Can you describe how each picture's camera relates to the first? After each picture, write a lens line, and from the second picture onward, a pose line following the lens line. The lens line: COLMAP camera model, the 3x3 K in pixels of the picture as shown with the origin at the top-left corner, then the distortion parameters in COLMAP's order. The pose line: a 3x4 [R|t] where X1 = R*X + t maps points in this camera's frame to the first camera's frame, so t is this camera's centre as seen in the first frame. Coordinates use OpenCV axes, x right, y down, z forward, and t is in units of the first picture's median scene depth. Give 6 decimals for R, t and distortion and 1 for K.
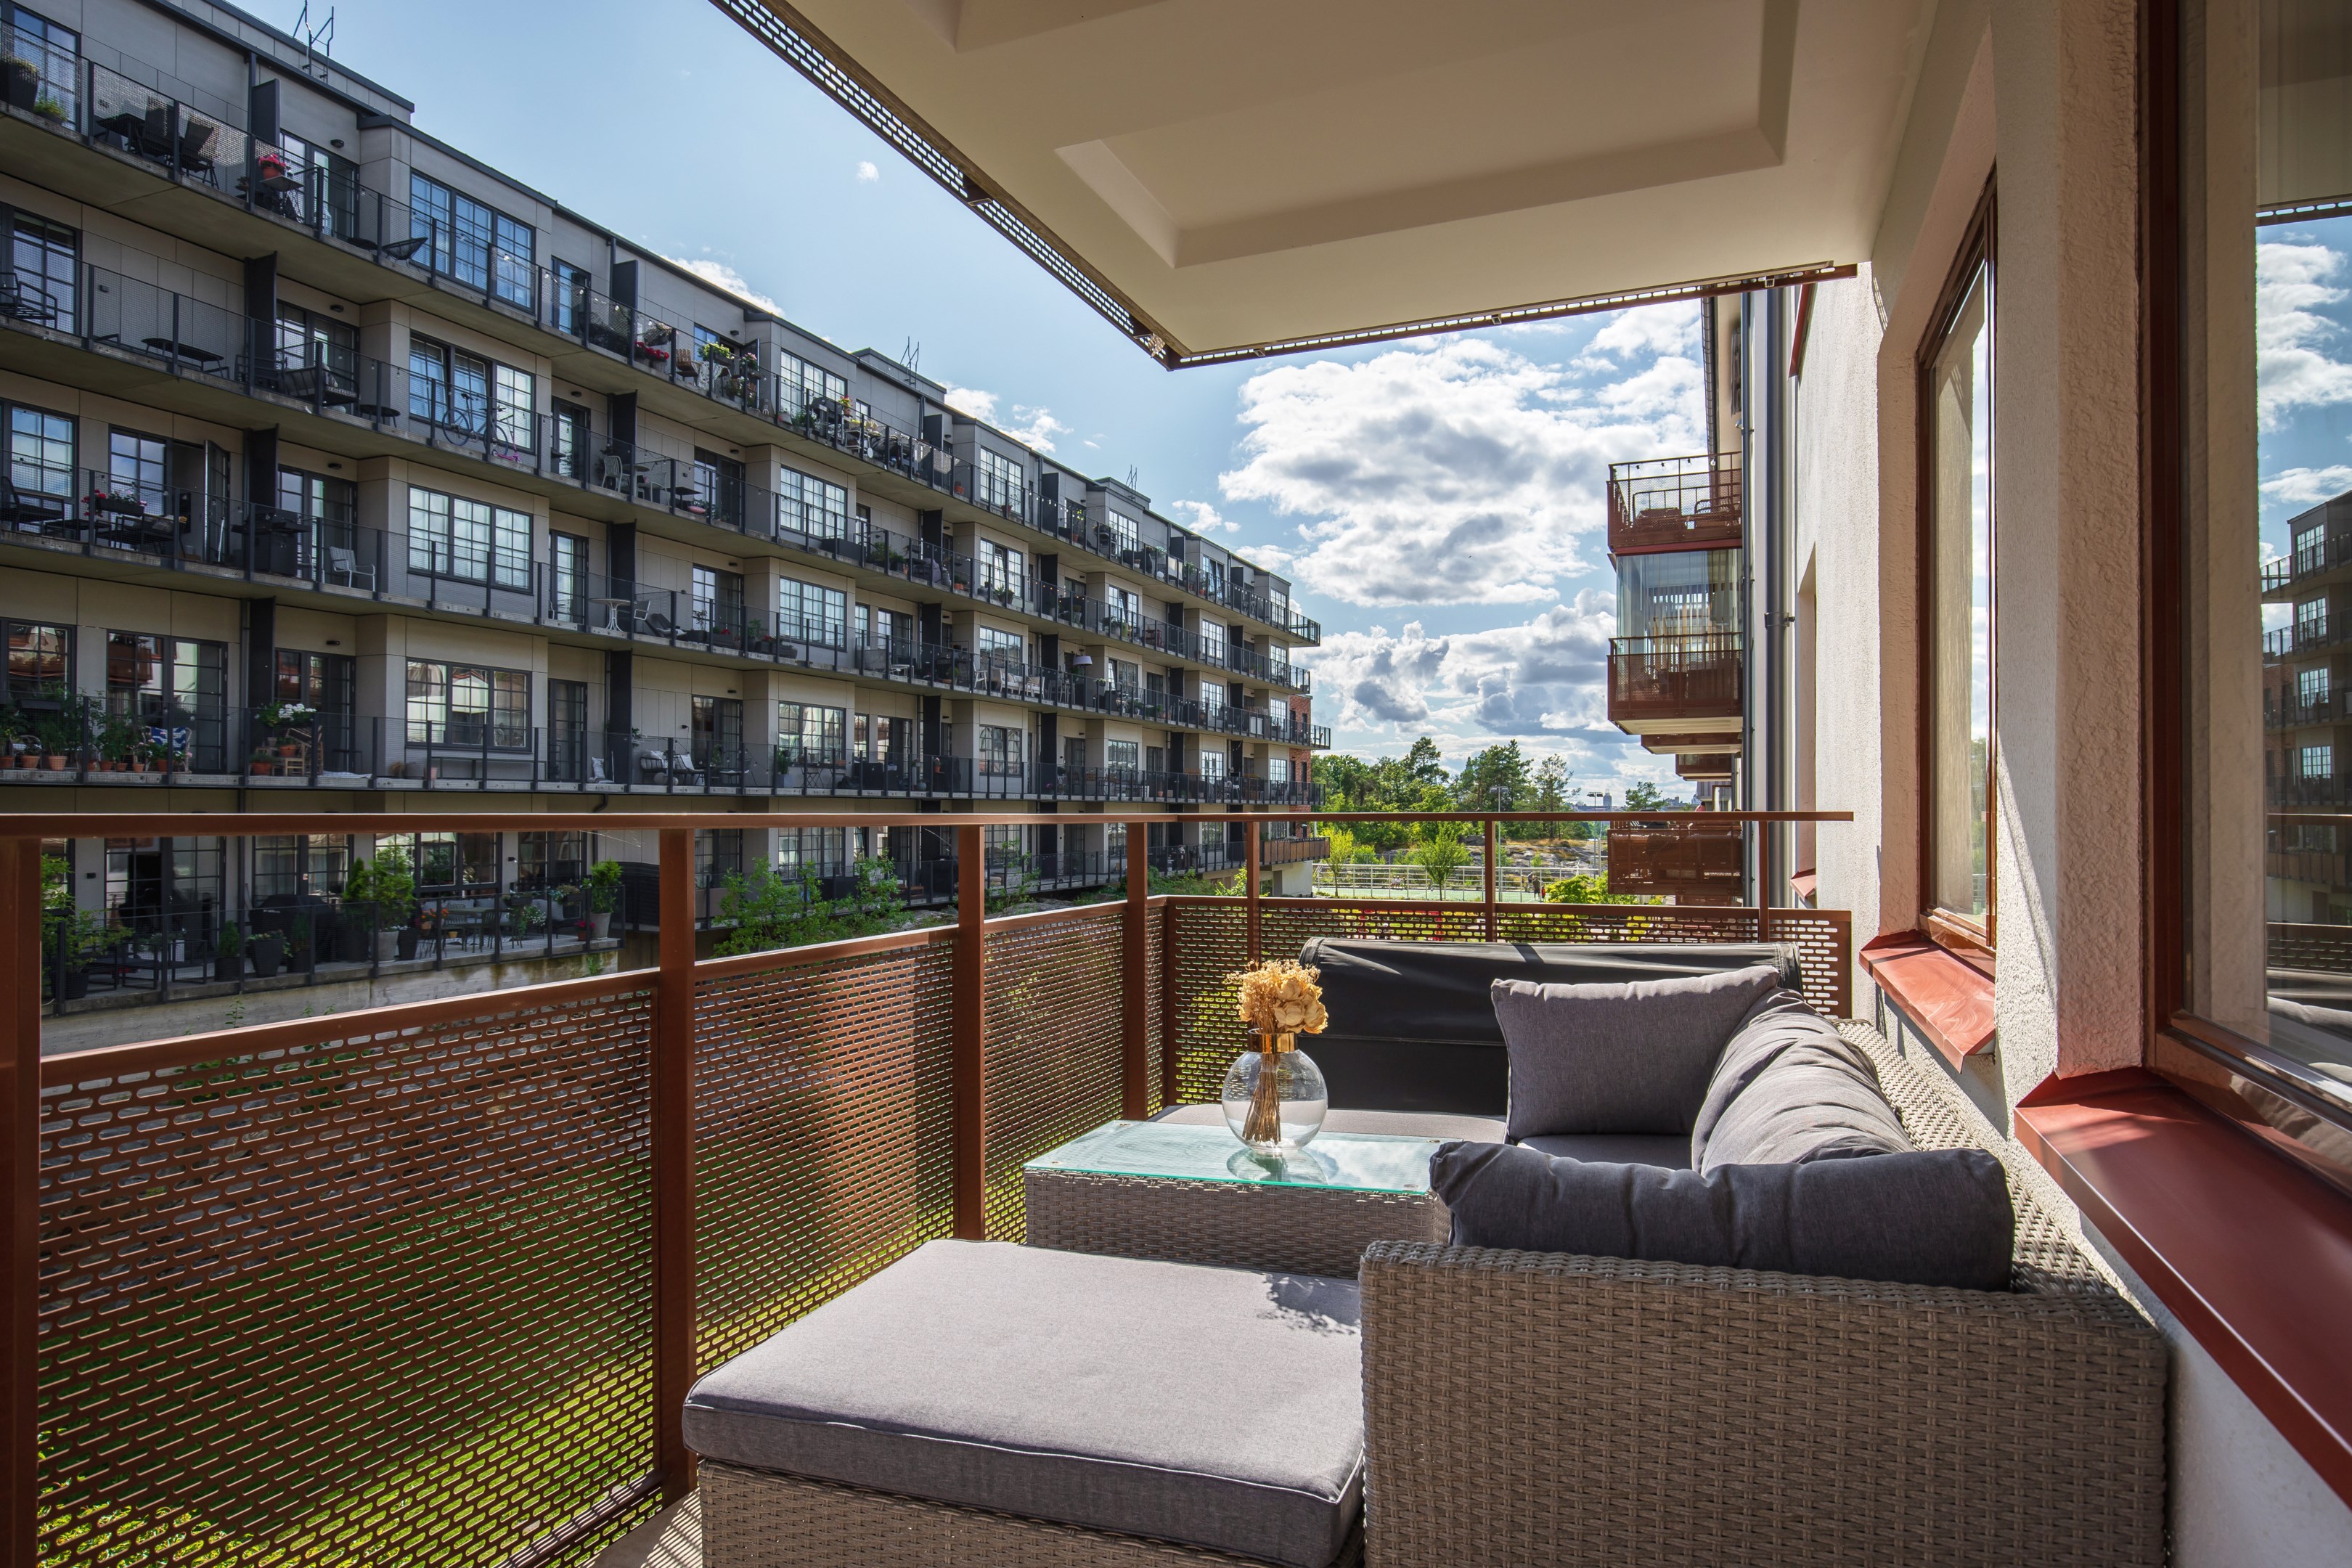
lens RADIAL K [[1322.4, 0, 1182.9], [0, 1322.4, 795.0], [0, 0, 1]] dist [-0.005096, -0.000192]
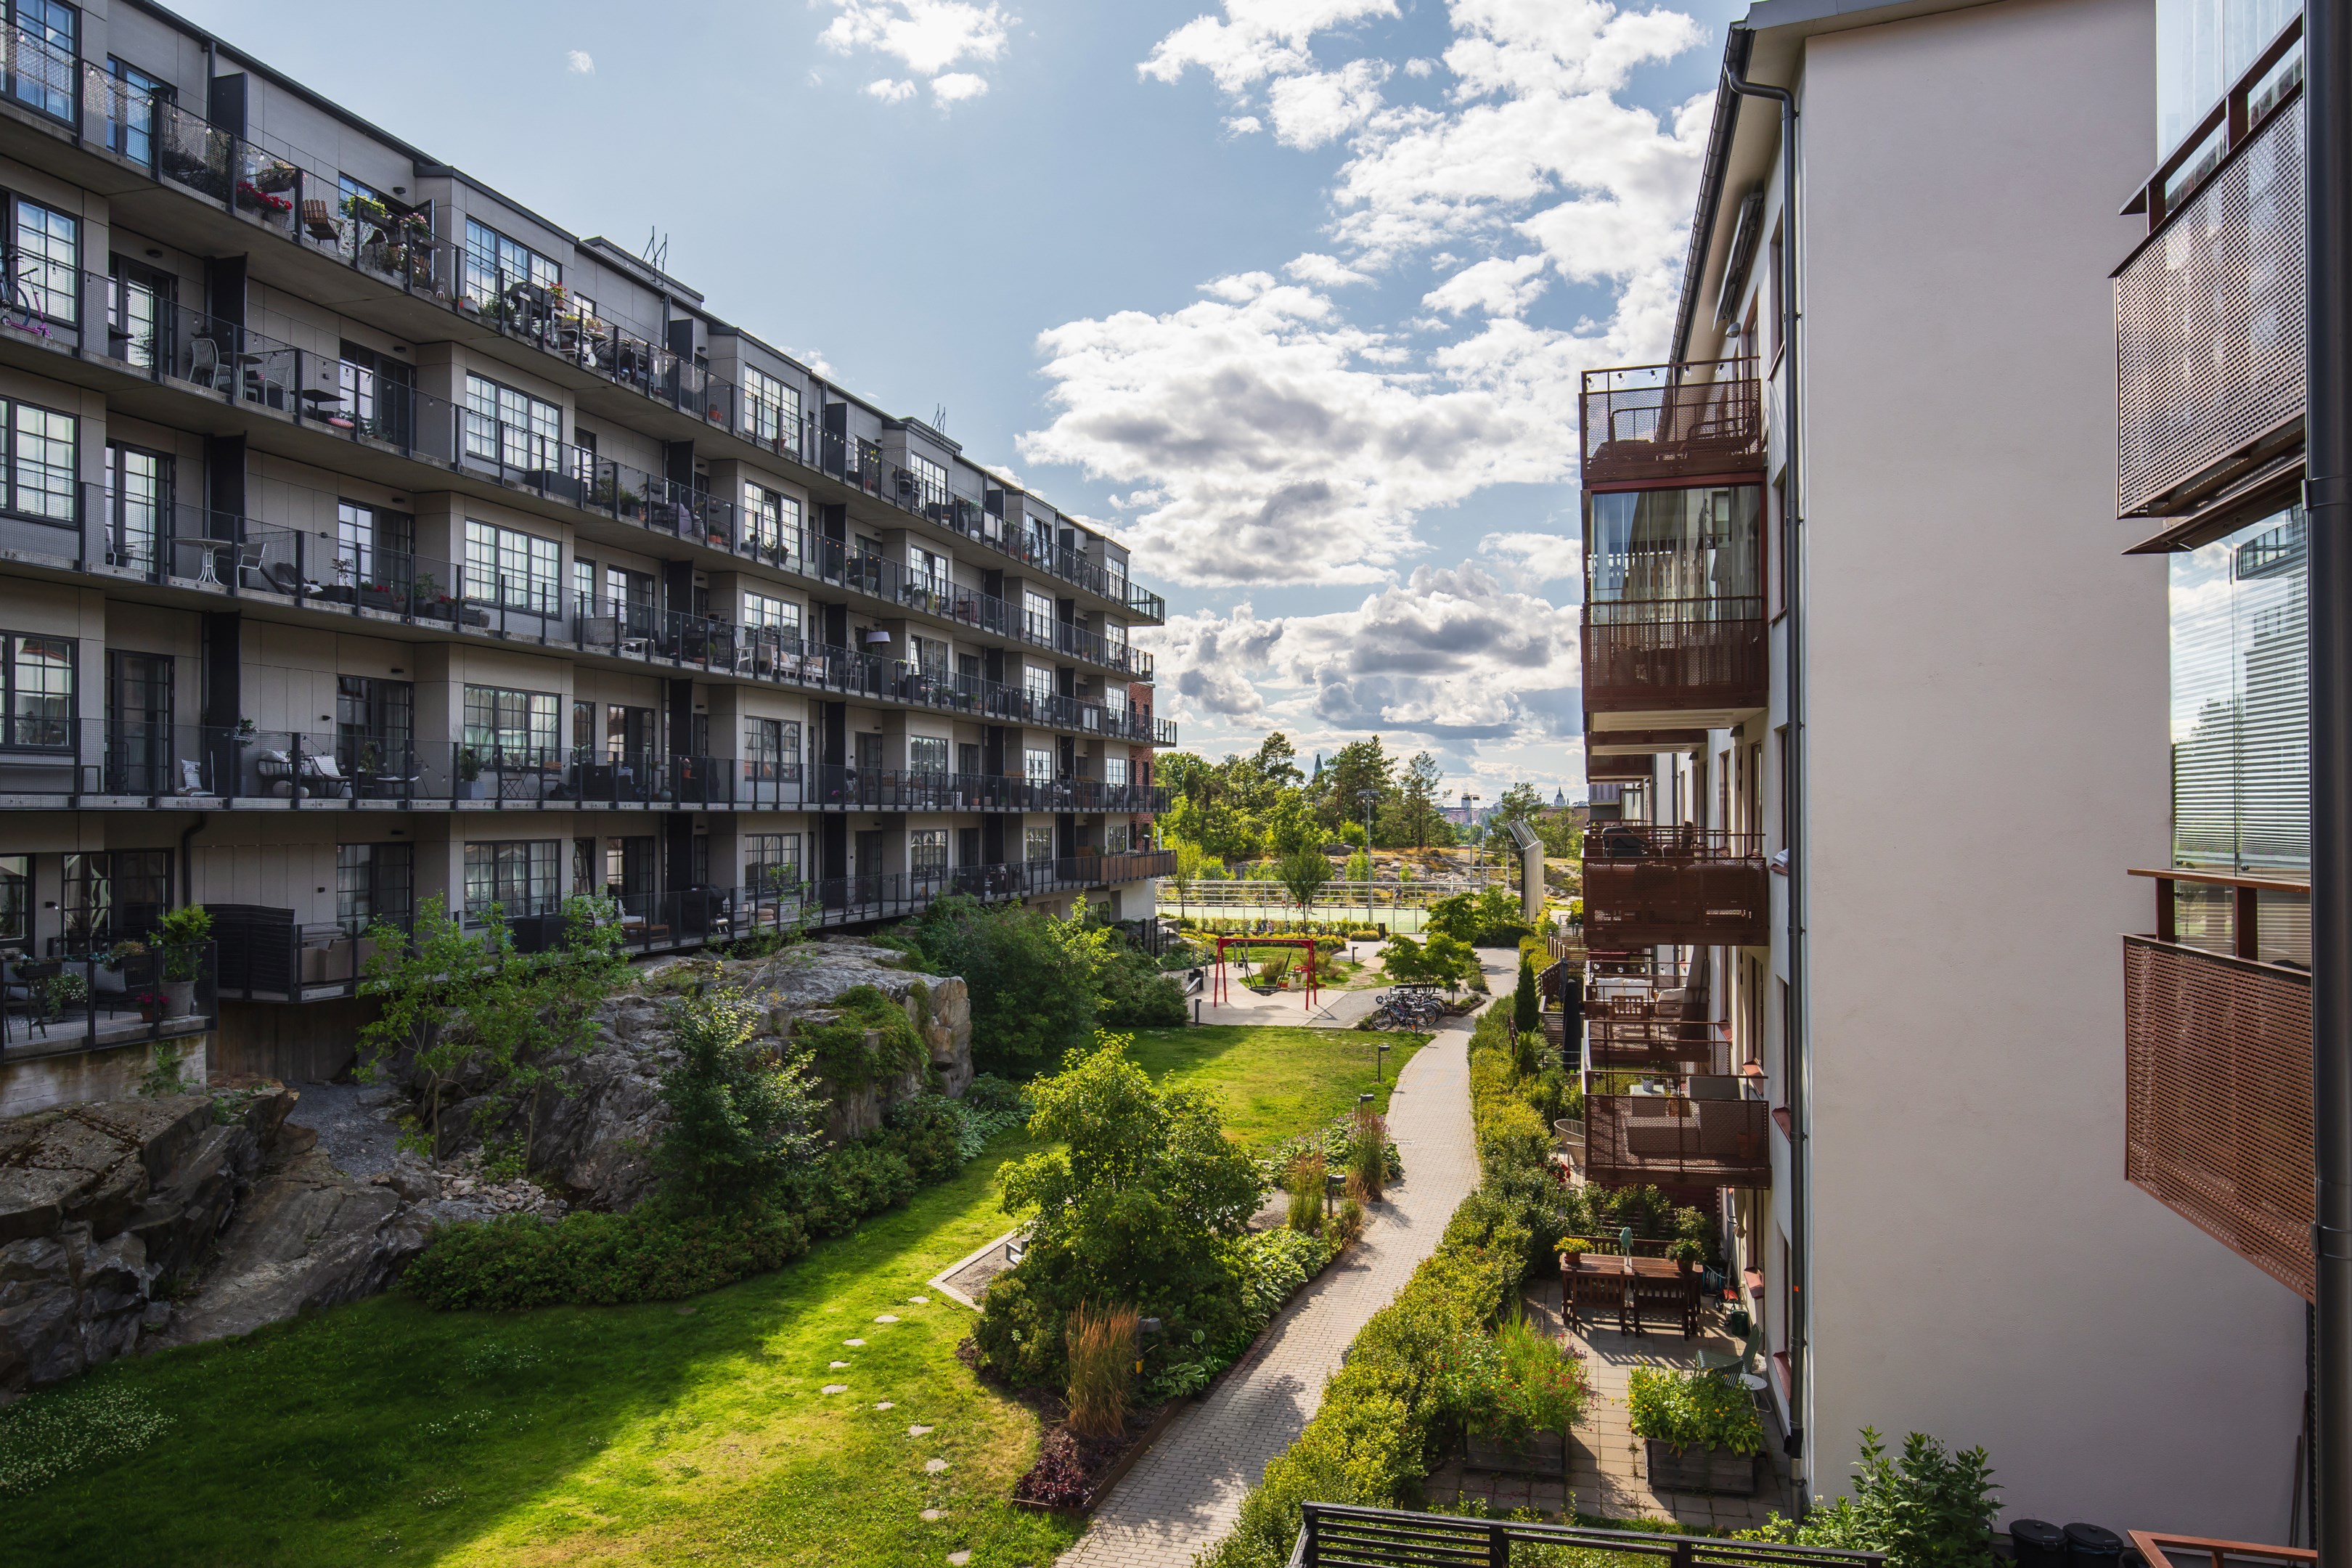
lens RADIAL K [[1444.0, 0, 1178.1], [0, 1444.0, 796.4], [0, 0, 1]] dist [-0.006574, -0.000395]
pose [[0.992323, -0.003767, 0.123616, -0.004291], [0.003620, 0.999992, 0.001417, -0.006451], [-0.123620, -0.000958, 0.992329, 0.129509]]
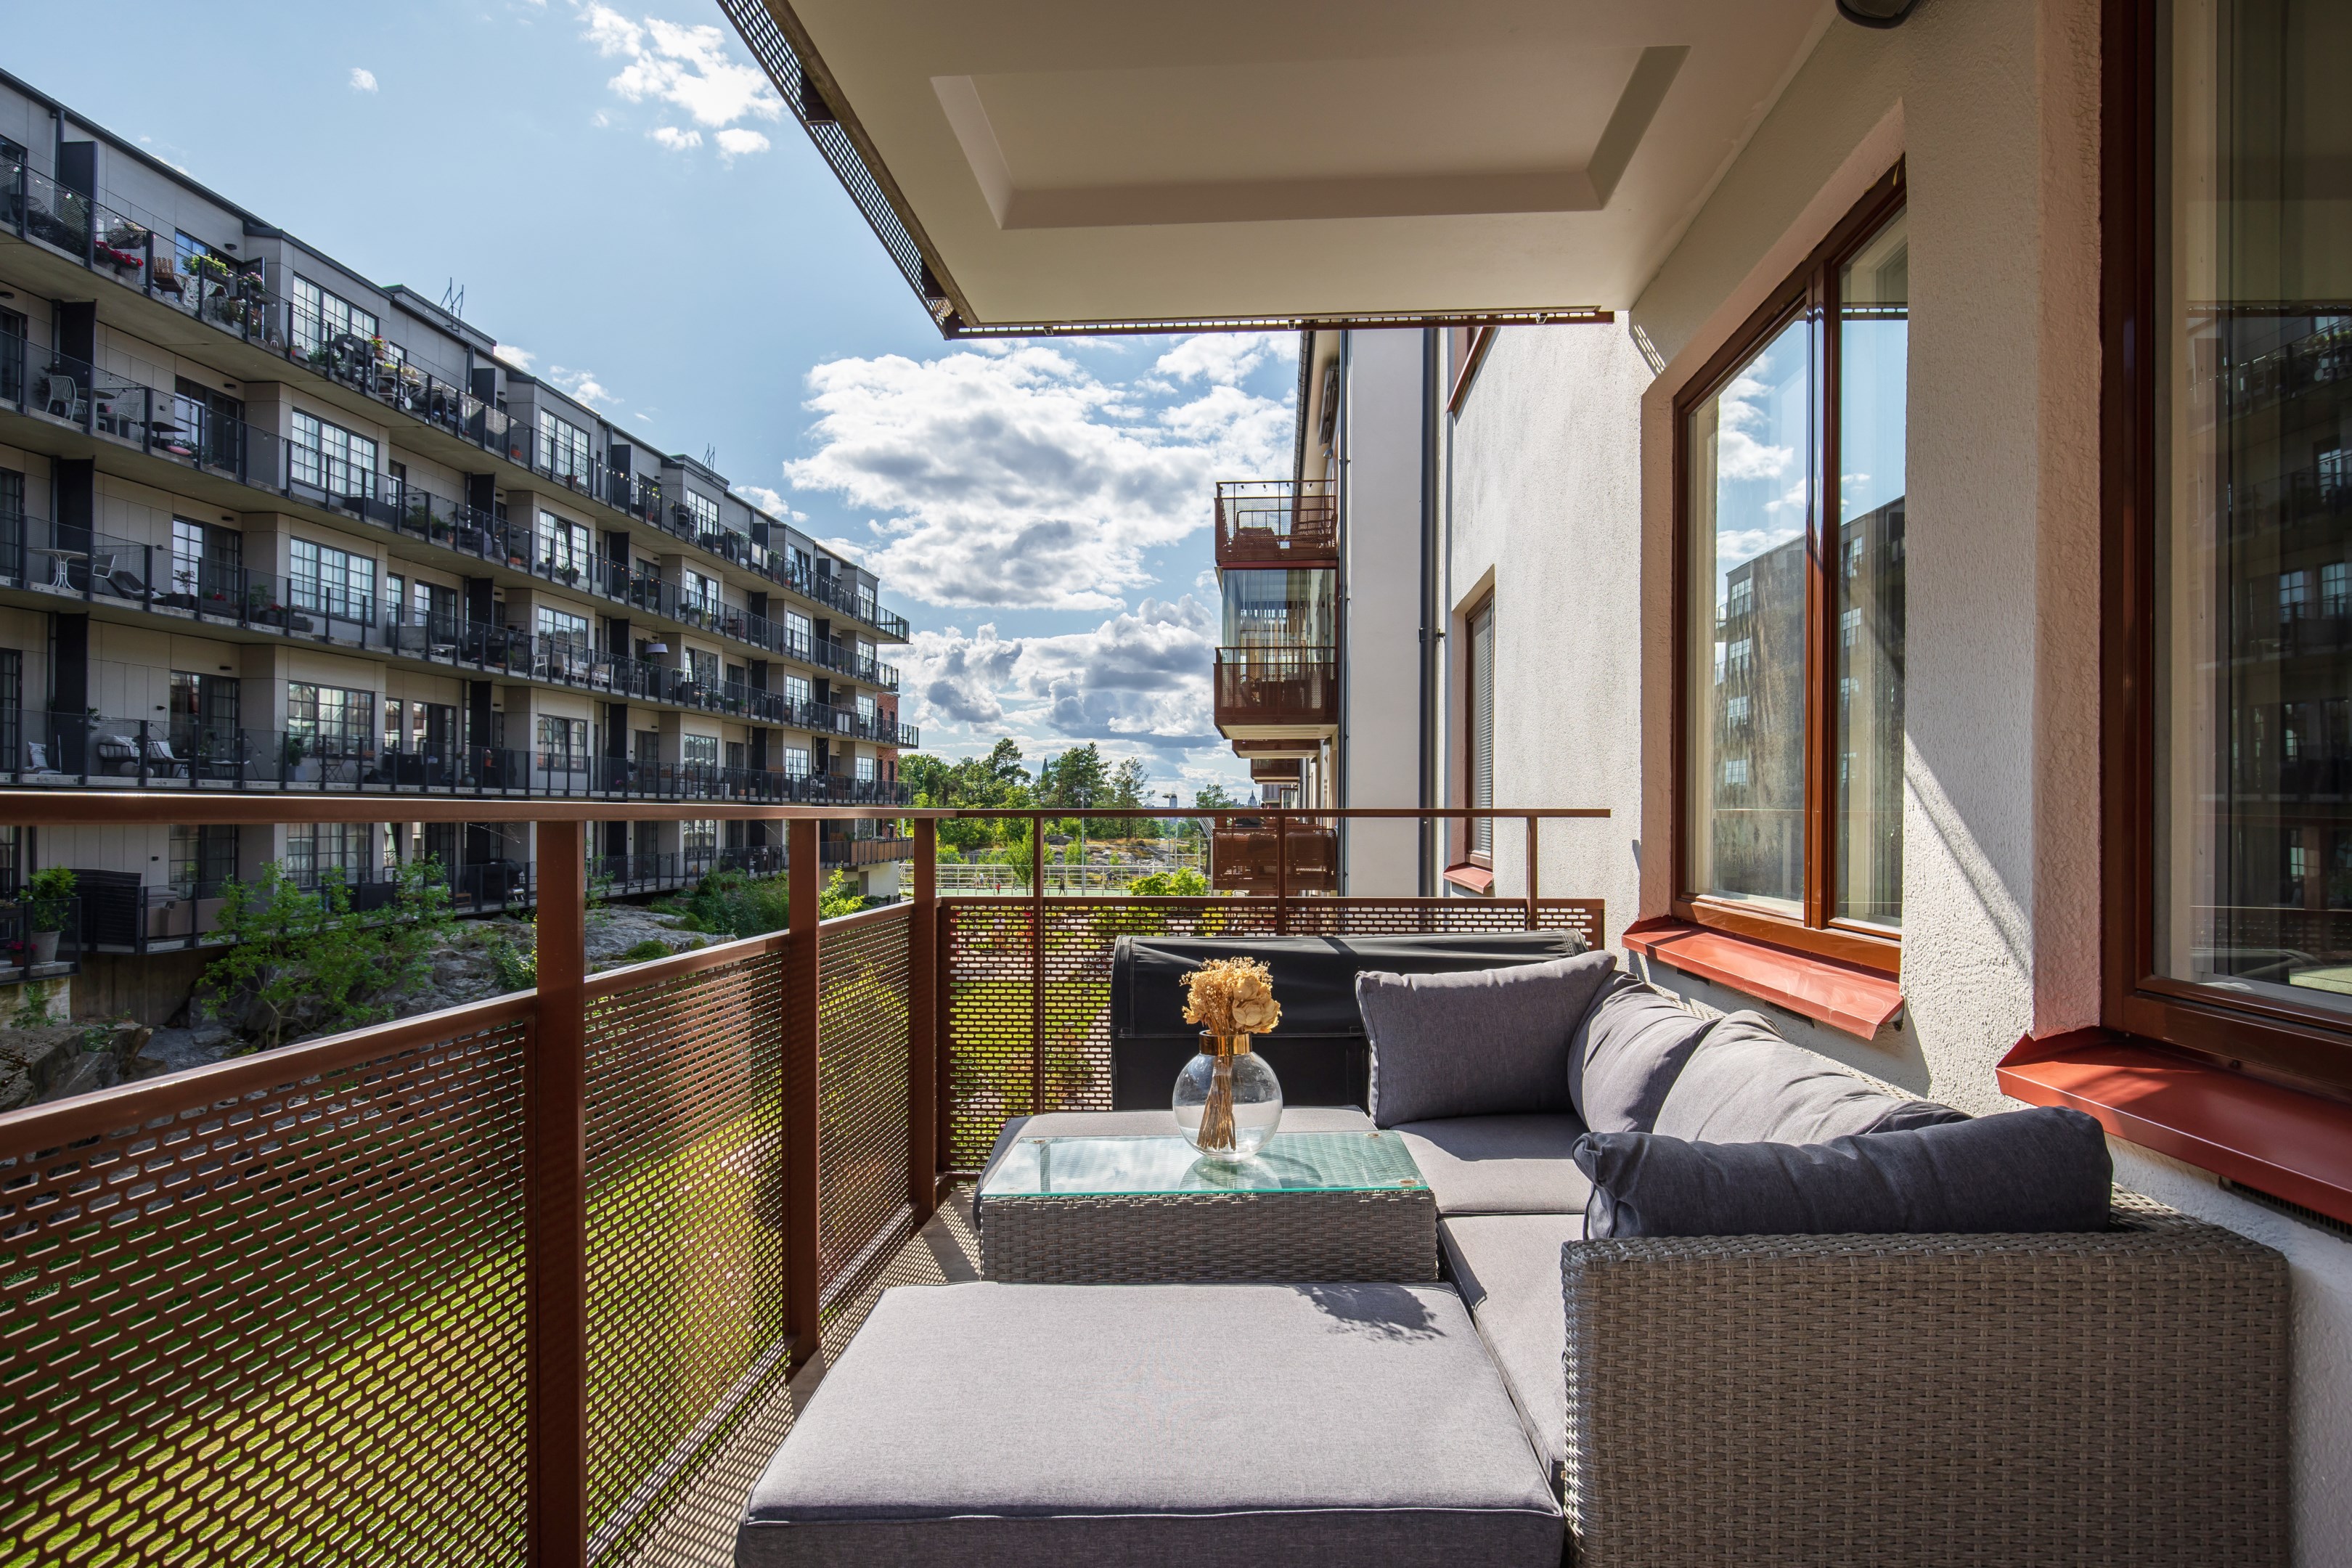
lens RADIAL K [[1315.0, 0, 1168.5], [0, 1315.0, 800.4], [0, 0, 1]] dist [-0.006284, 0.003535]
pose [[0.951804, 0.005466, 0.306659, -0.020132], [-0.006677, 0.999974, 0.002898, 0.000523], [-0.306635, -0.004806, 0.951815, 0.007813]]
